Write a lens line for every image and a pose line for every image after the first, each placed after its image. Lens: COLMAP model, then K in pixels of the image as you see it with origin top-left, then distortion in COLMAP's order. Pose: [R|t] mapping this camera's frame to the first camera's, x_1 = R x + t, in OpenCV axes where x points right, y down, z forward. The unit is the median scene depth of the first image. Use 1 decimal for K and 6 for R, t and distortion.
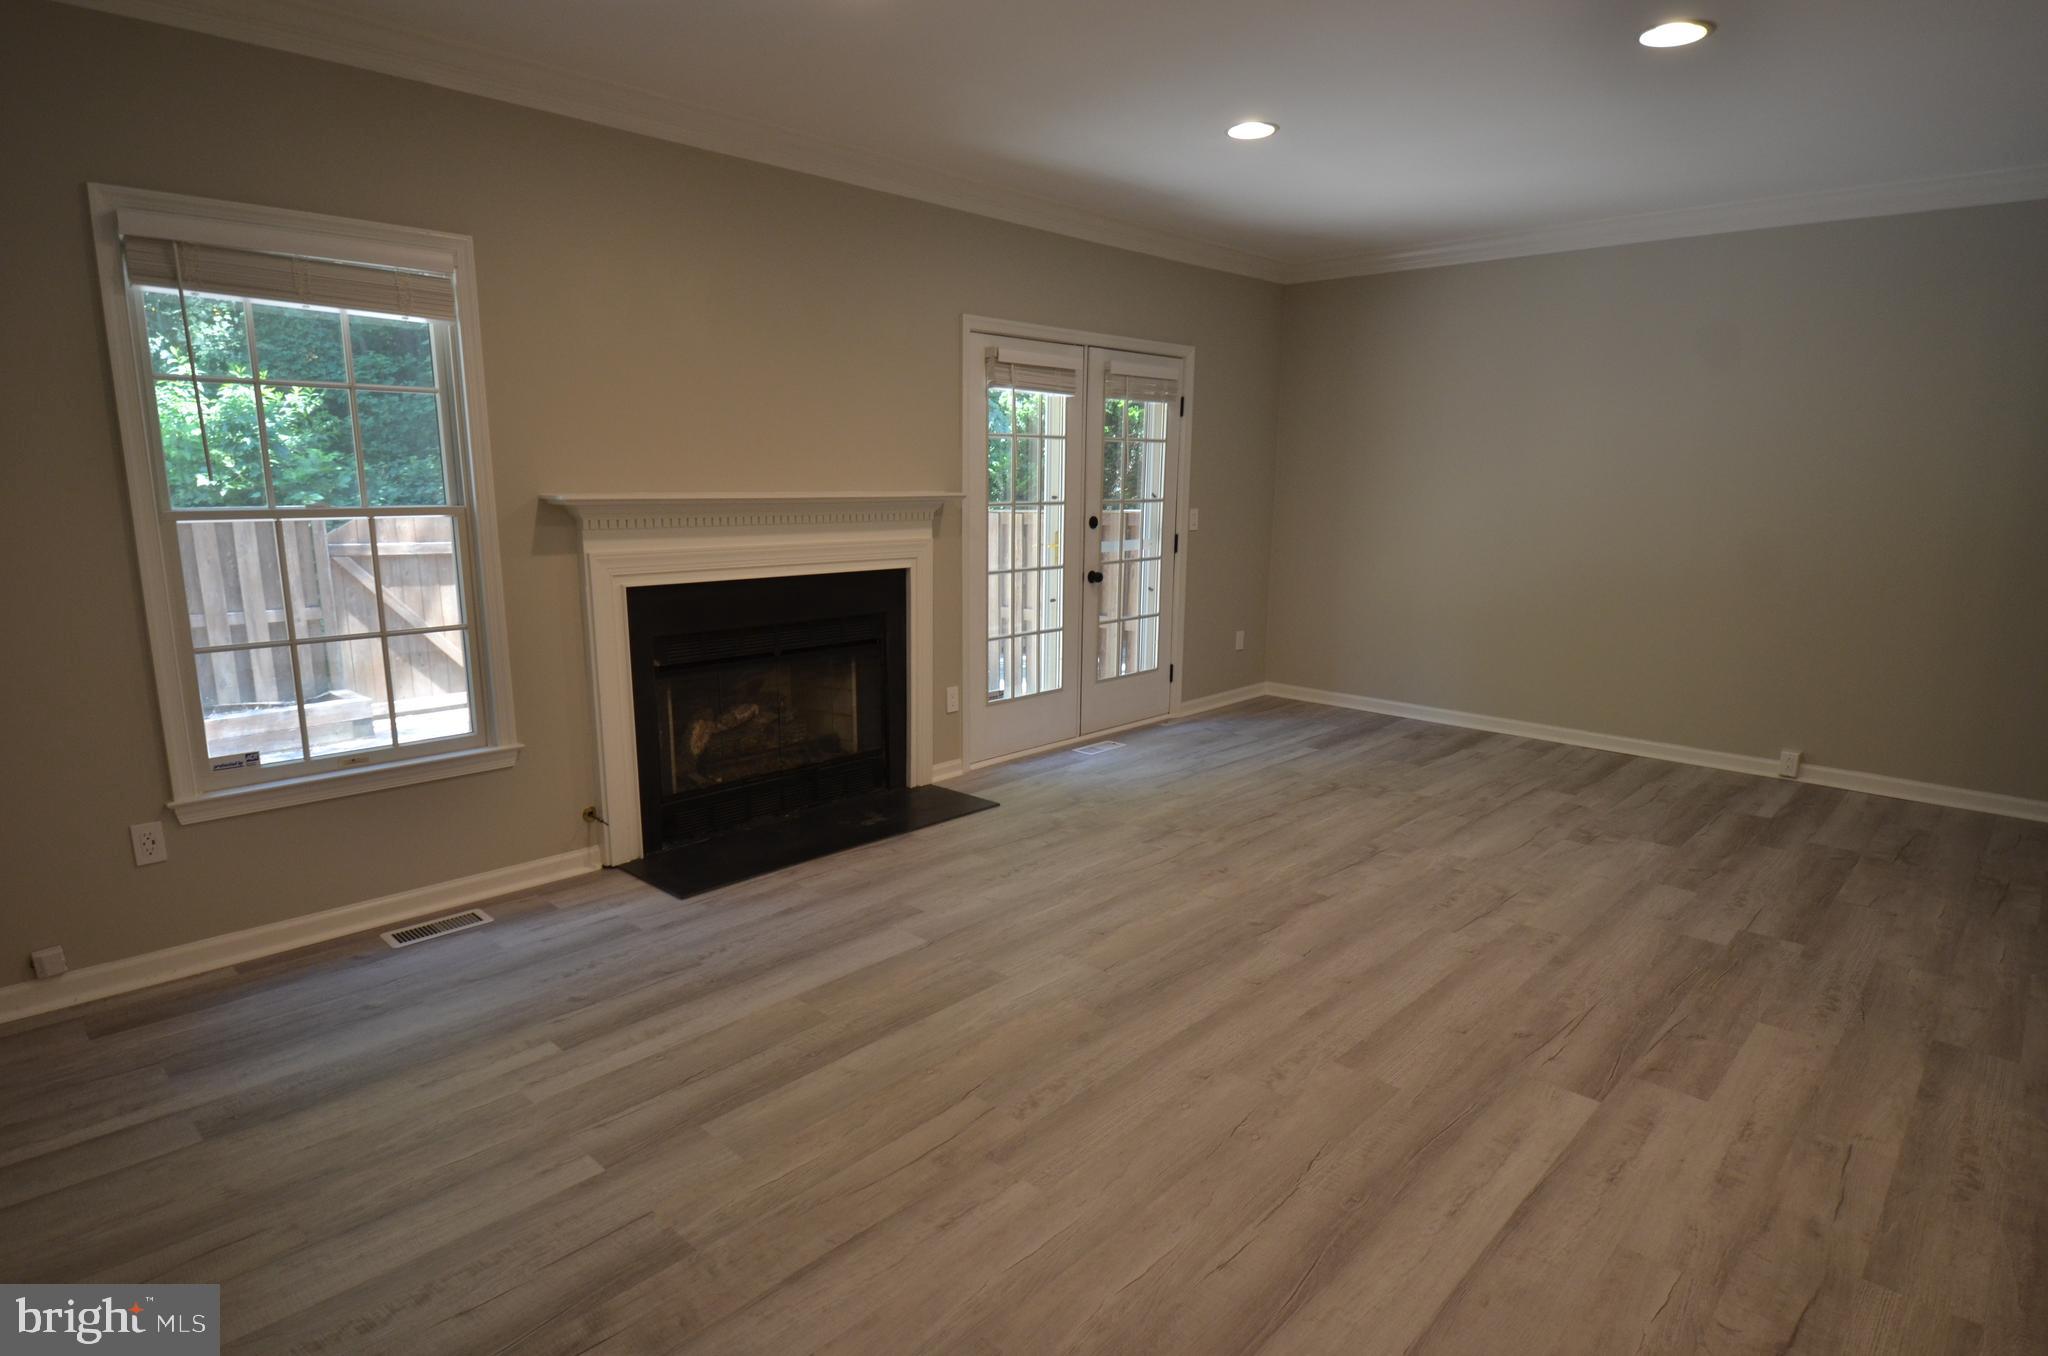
lens RADIAL K [[1114.7, 0, 1019.3], [0, 1114.7, 698.5], [0, 0, 1]] dist [0.017228, -0.024401]
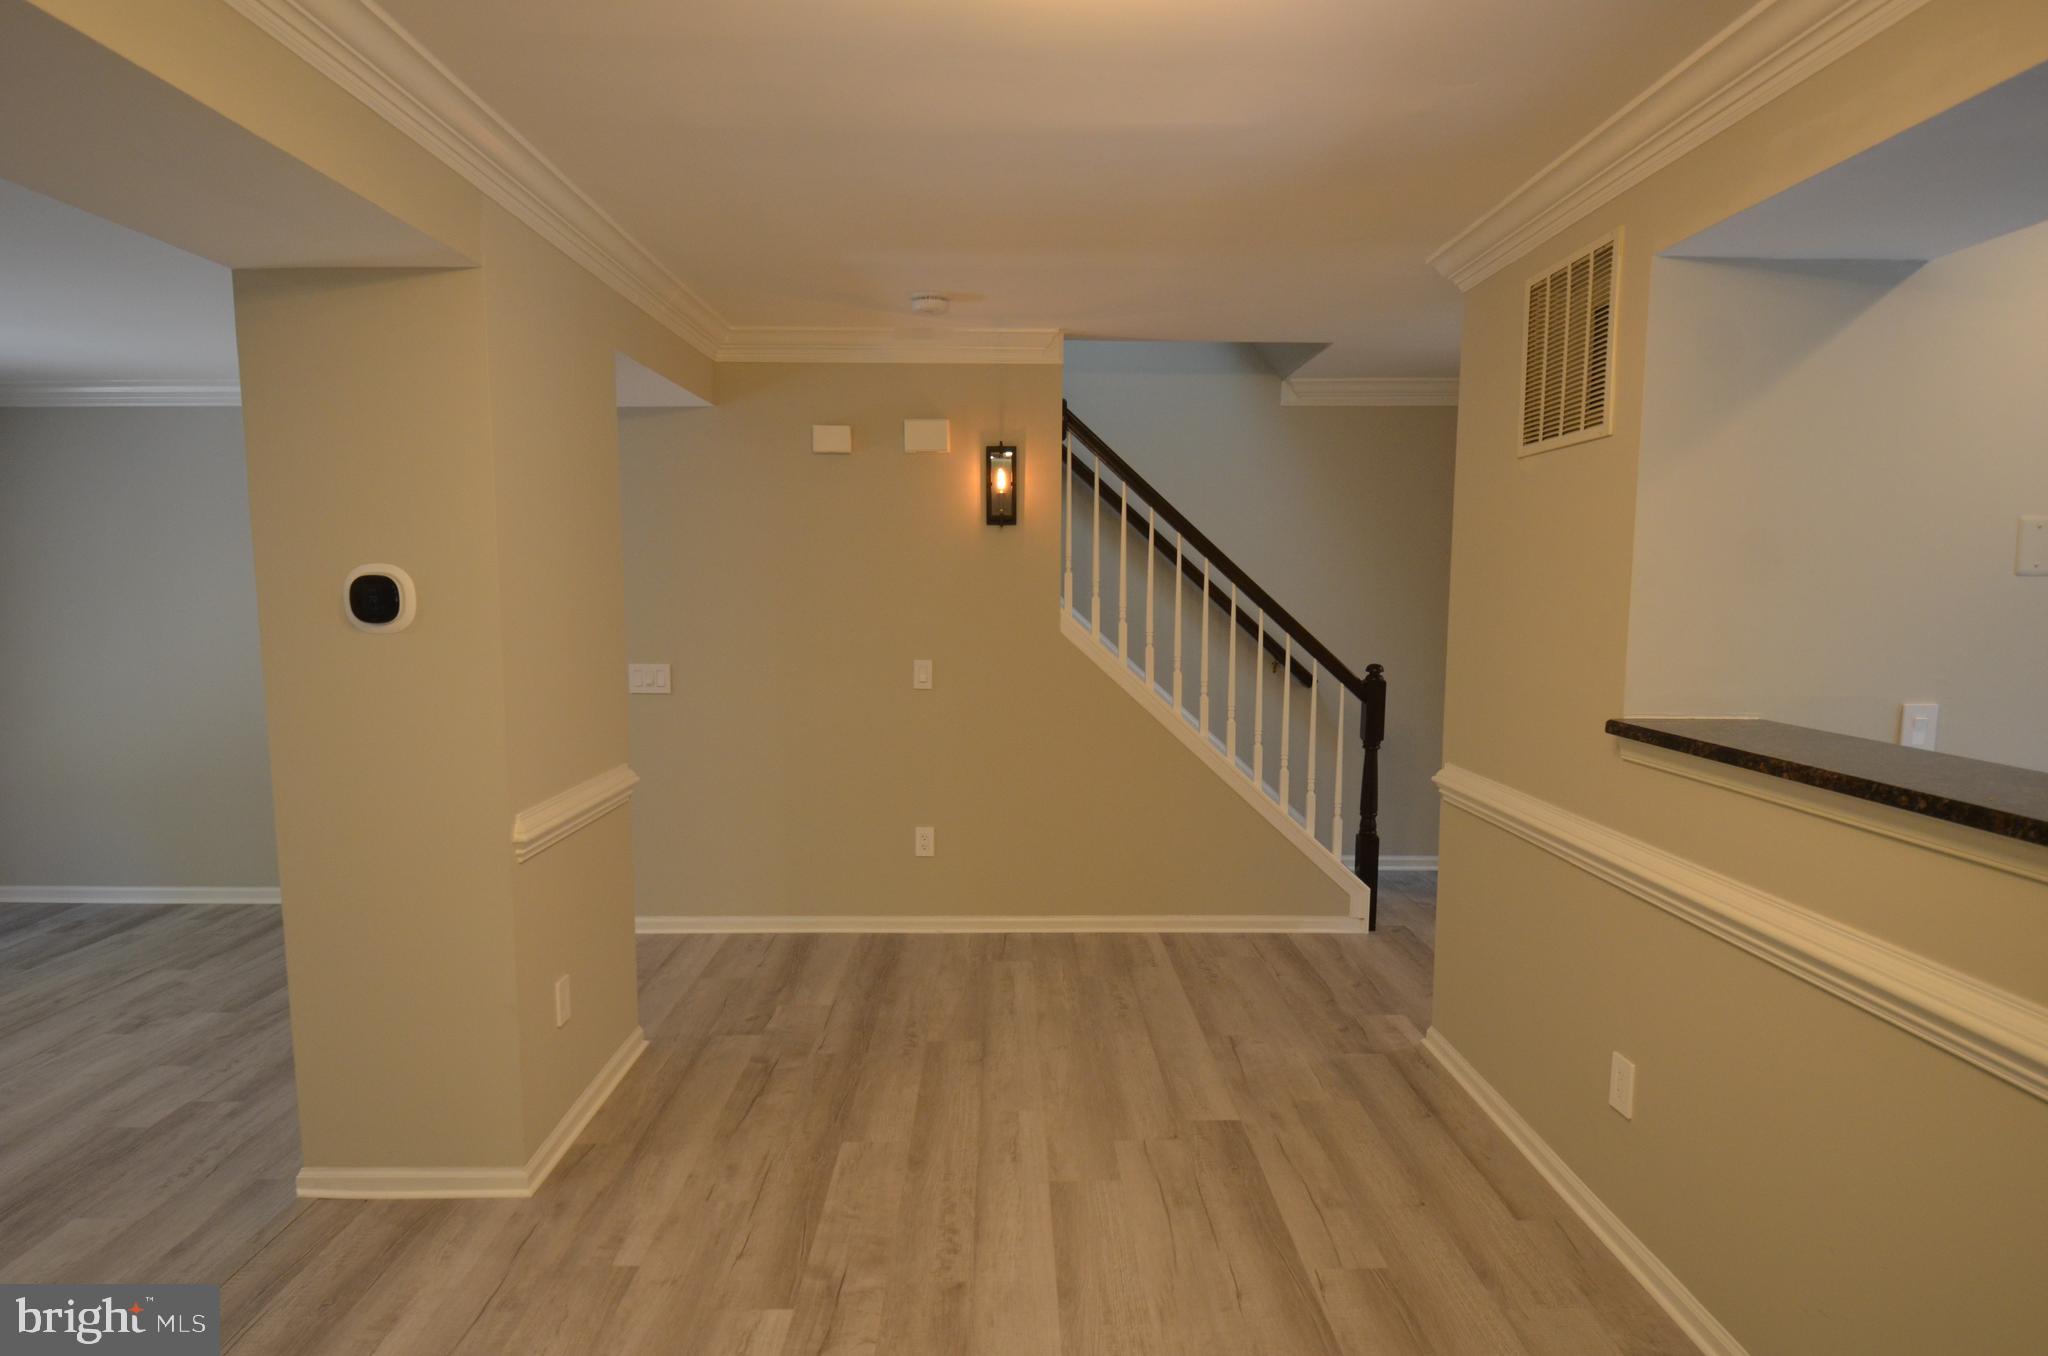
lens RADIAL K [[1114.7, 0, 1017.8], [0, 1114.7, 696.8], [0, 0, 1]] dist [0.017228, -0.024401]
pose [[0.715455, -0.077544, 0.694342, 0.481326], [0.142910, 0.989051, -0.036799, -0.011041], [-0.683887, 0.125556, 0.718703, -0.269653]]
